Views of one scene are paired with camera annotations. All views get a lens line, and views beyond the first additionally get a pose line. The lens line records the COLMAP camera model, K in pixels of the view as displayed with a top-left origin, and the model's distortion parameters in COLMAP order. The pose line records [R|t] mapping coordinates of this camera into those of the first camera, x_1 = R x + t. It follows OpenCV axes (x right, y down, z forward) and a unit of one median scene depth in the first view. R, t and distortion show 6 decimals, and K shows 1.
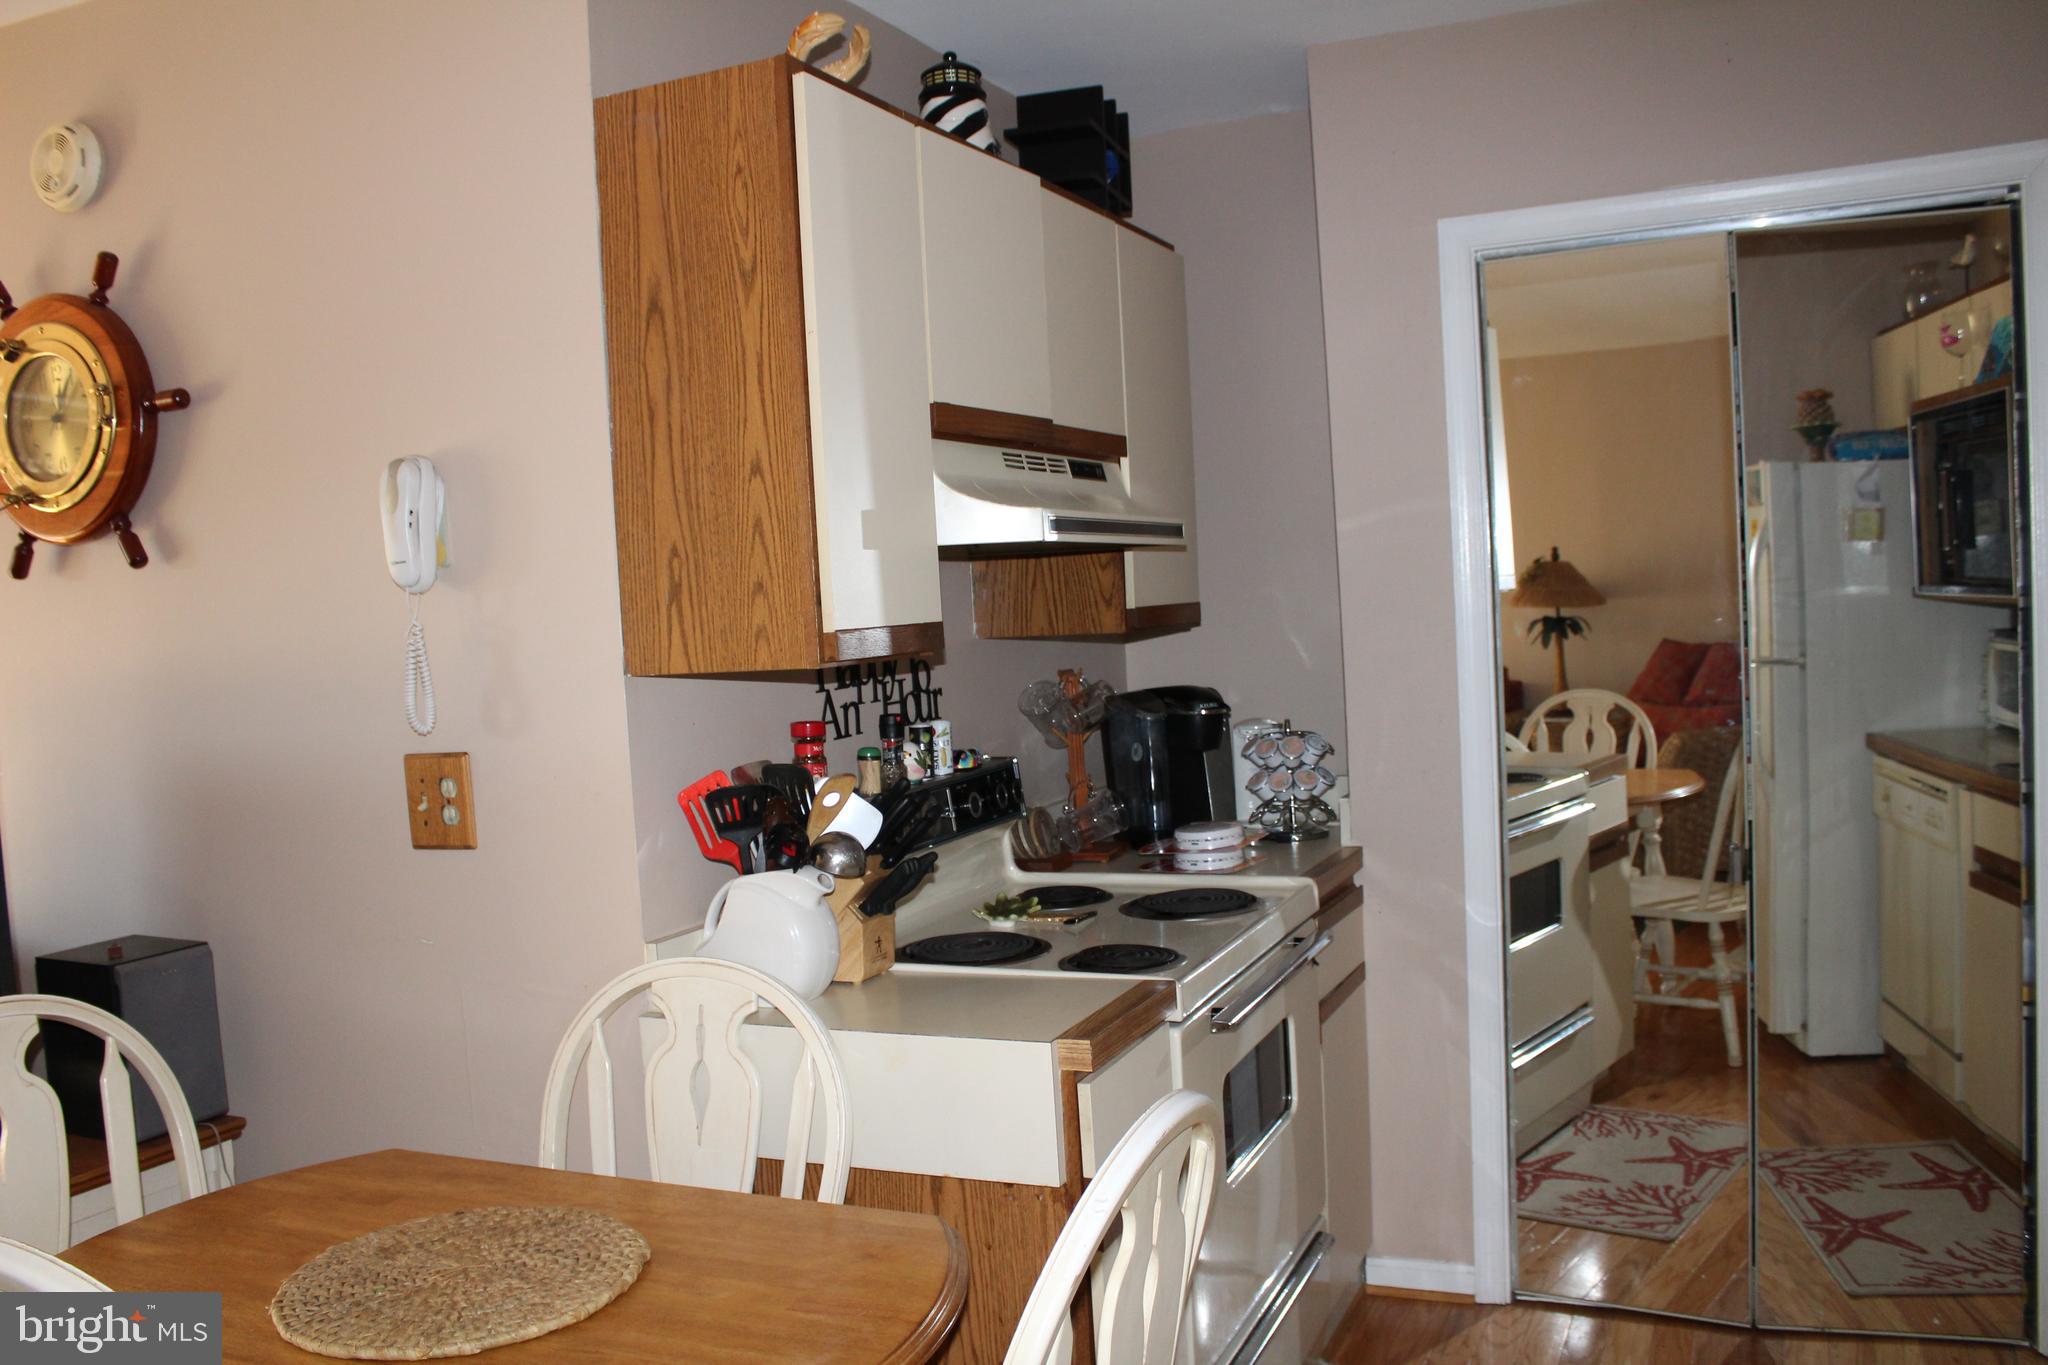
lens RADIAL K [[1713.9, 0, 1023.7], [0, 1713.9, 695.5], [0, 0, 1]] dist [-0.184300, 0.163914]
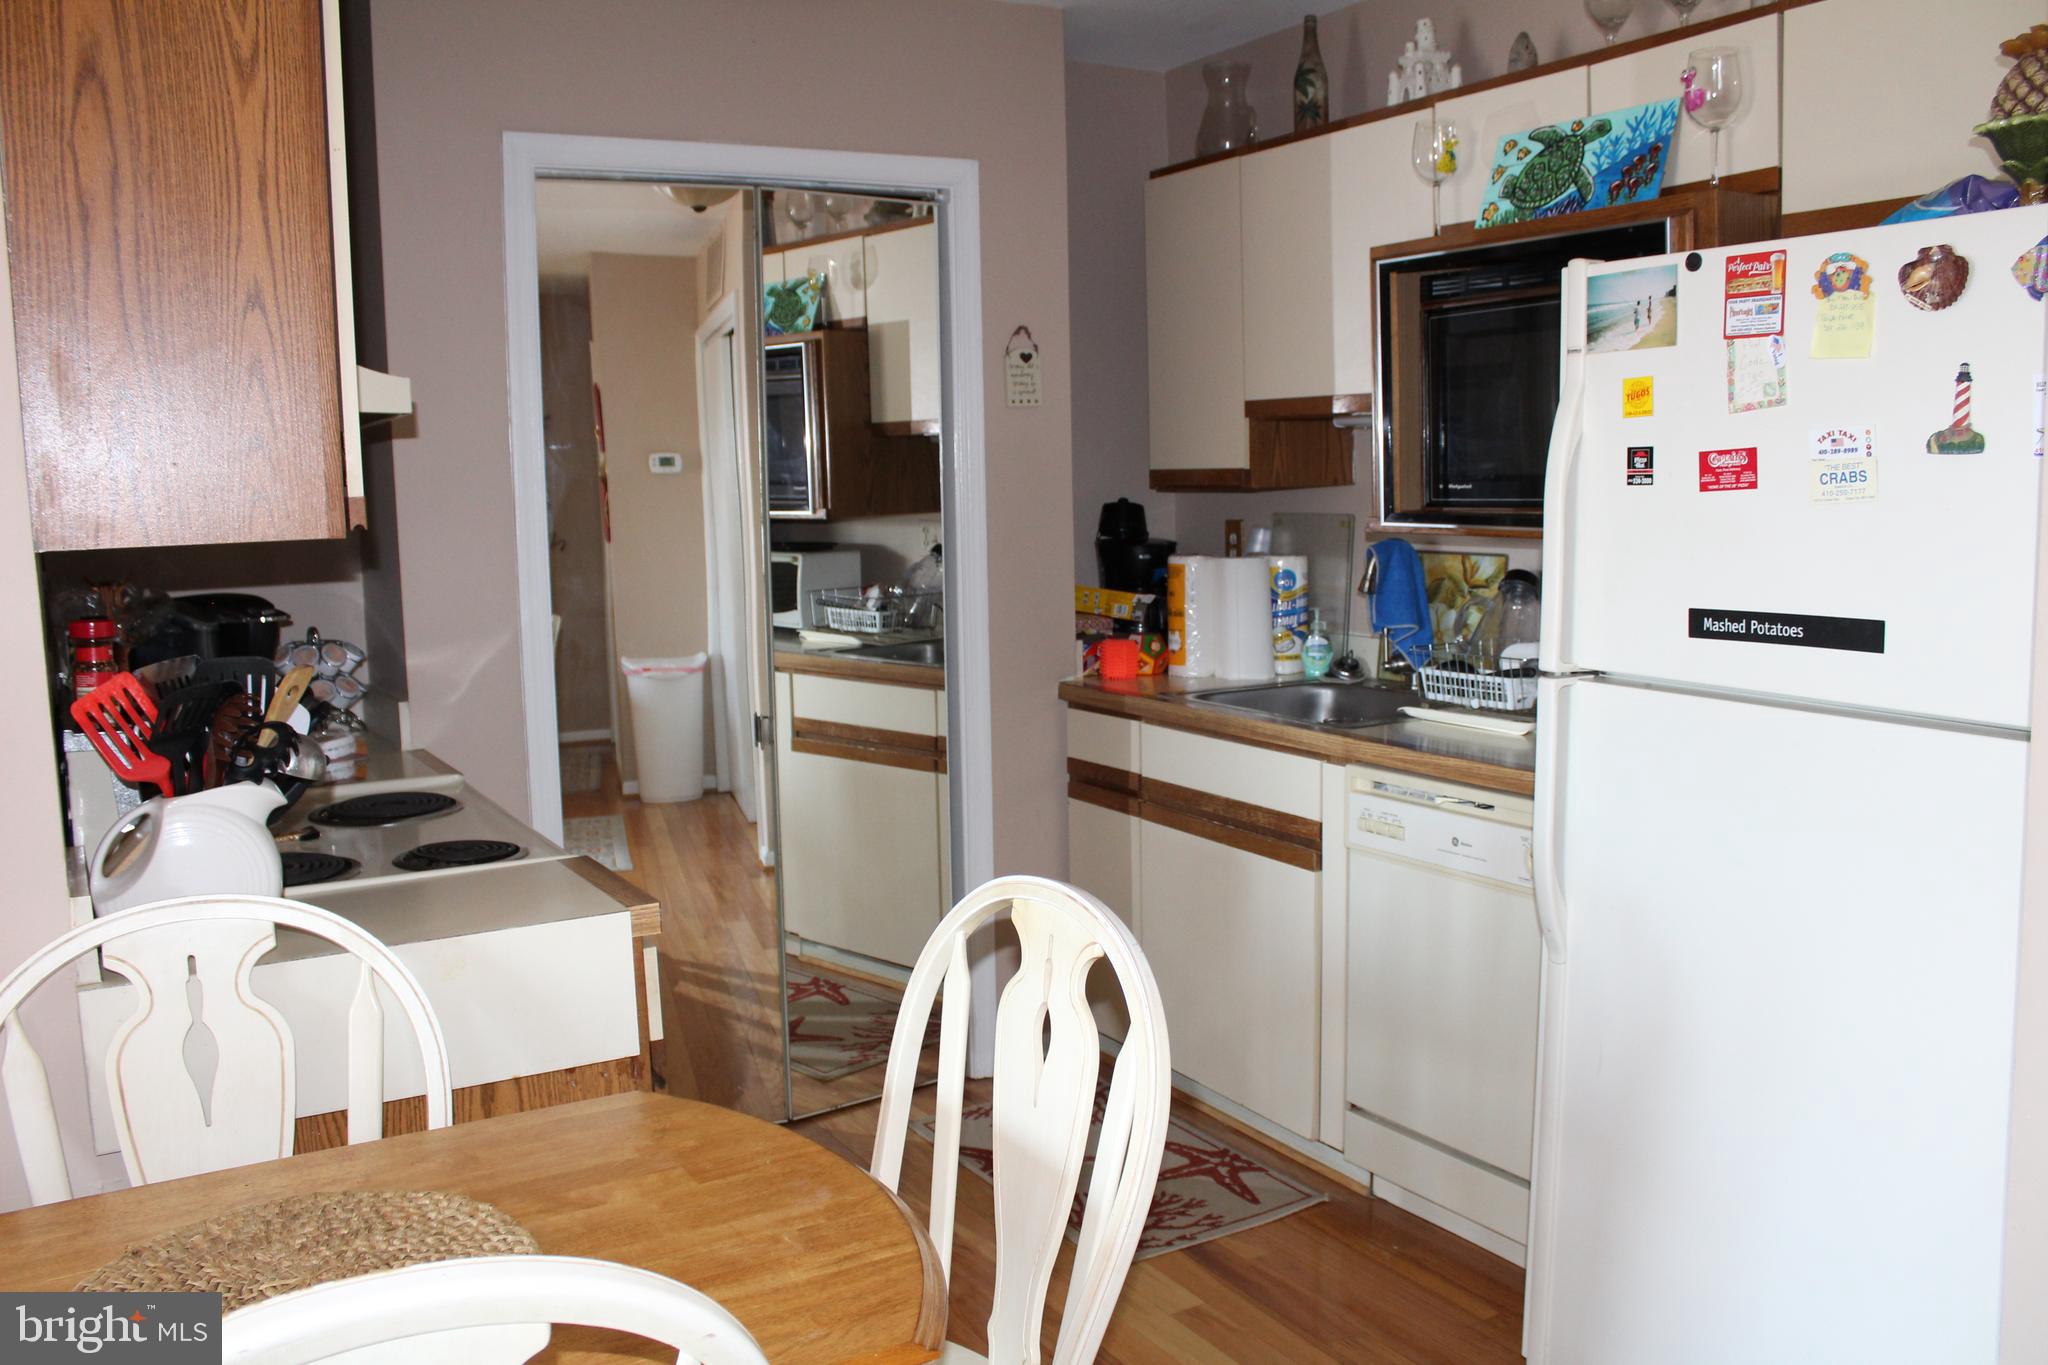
lens RADIAL K [[1713.9, 0, 1023.7], [0, 1713.9, 695.5], [0, 0, 1]] dist [-0.184300, 0.163914]
pose [[0.577931, -0.060203, 0.813862, -0.596374], [0.035576, 0.998186, 0.048575, 0.034765], [-0.815310, 0.000881, 0.579024, 0.214591]]
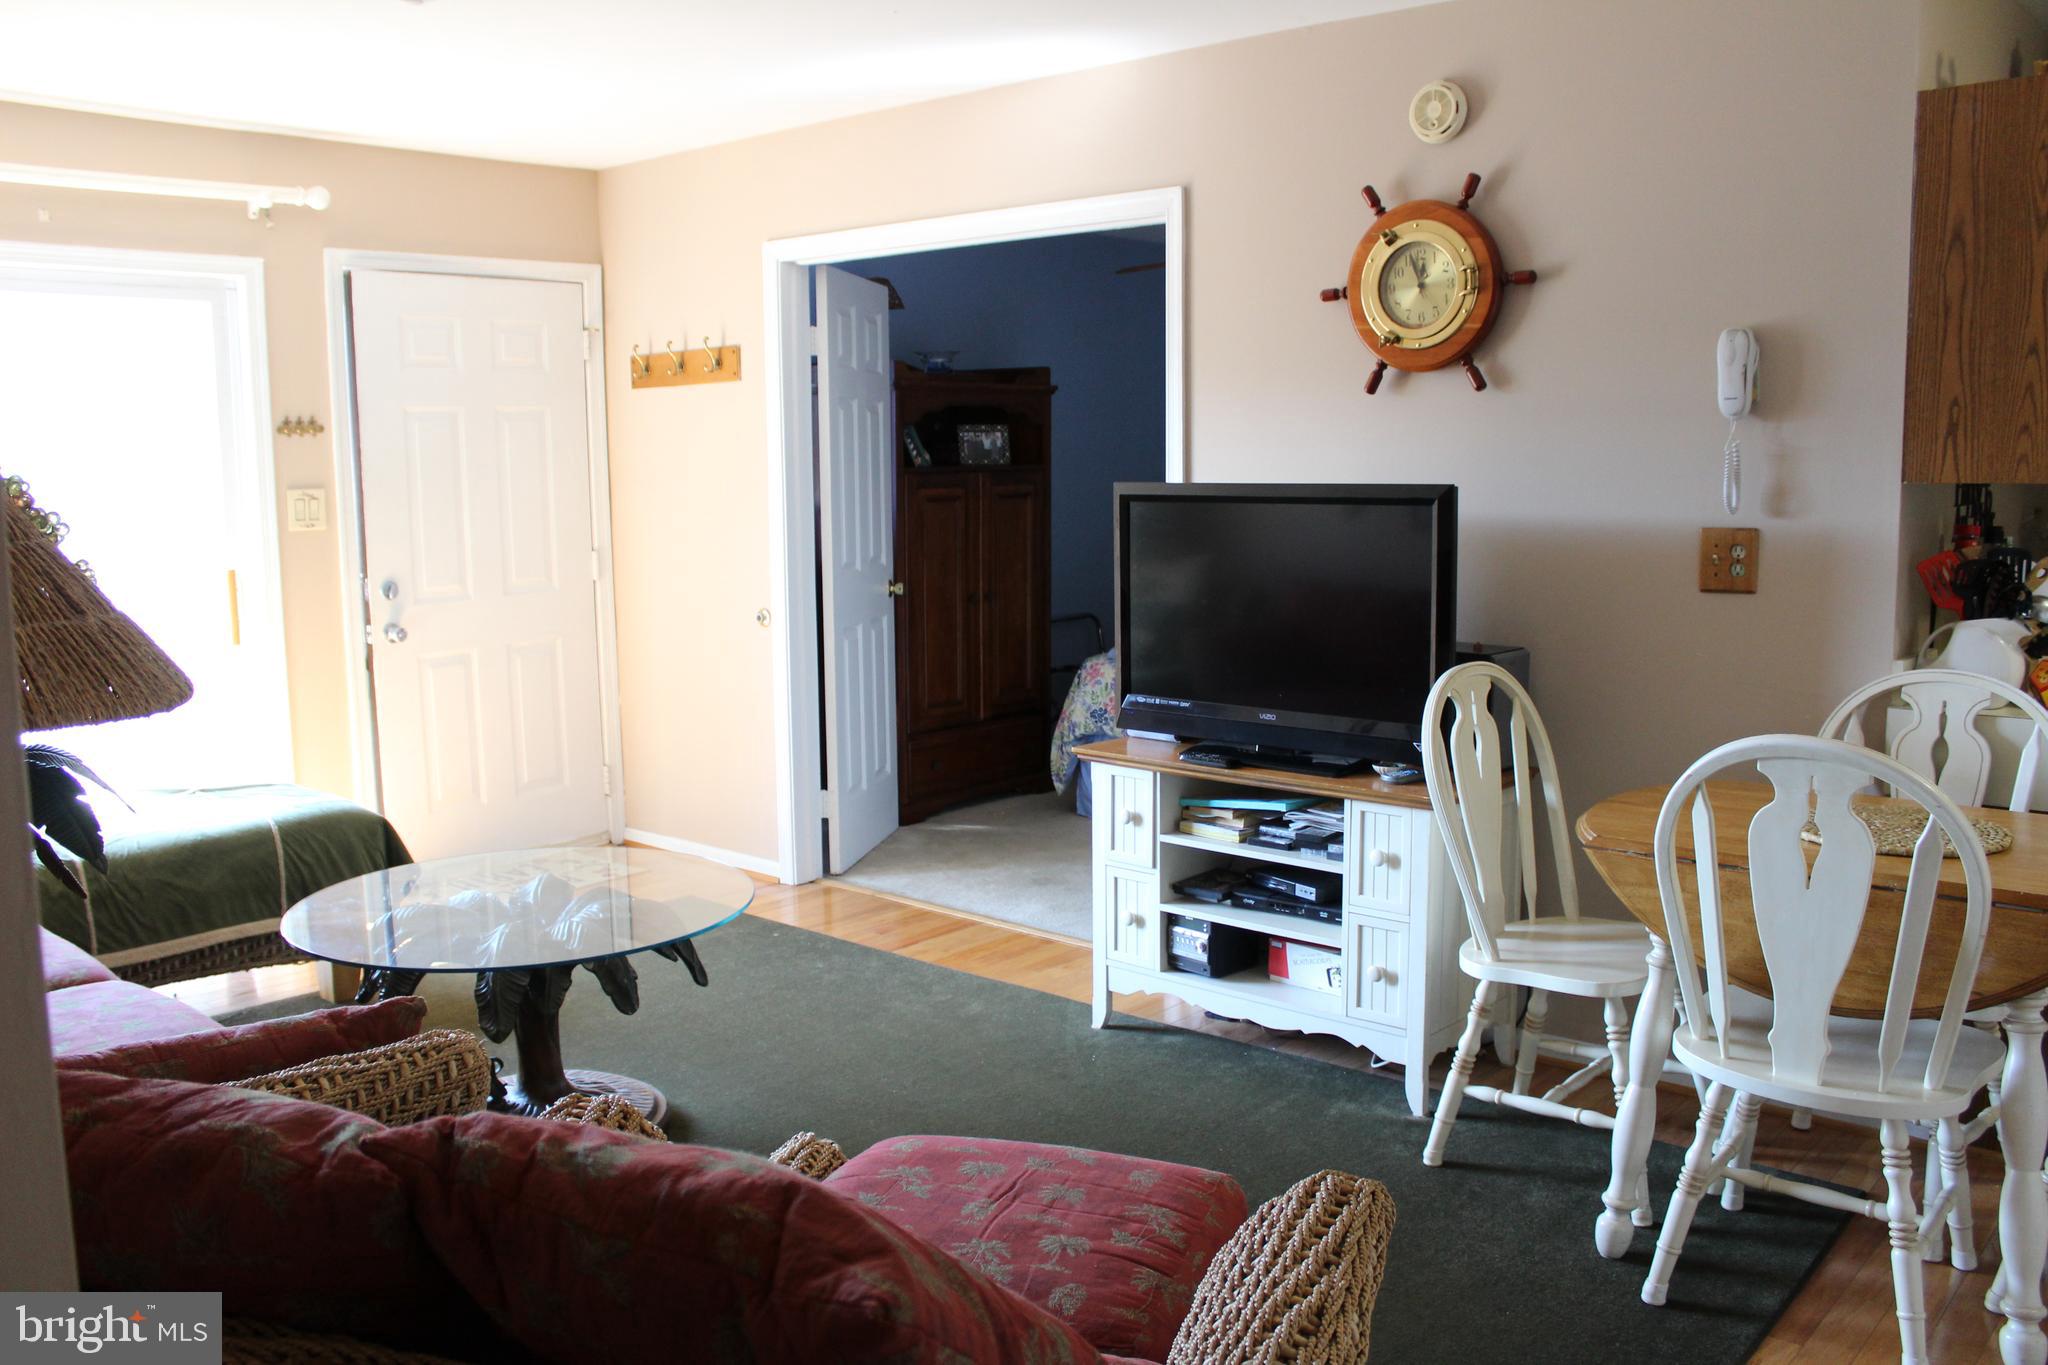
lens RADIAL K [[1713.9, 0, 1023.7], [0, 1713.9, 695.5], [0, 0, 1]] dist [-0.184300, 0.163914]
pose [[0.951115, 0.085966, -0.296630, -0.543218], [-0.061127, 0.993878, 0.092037, 0.092425], [0.302726, -0.069406, 0.950547, -0.663368]]
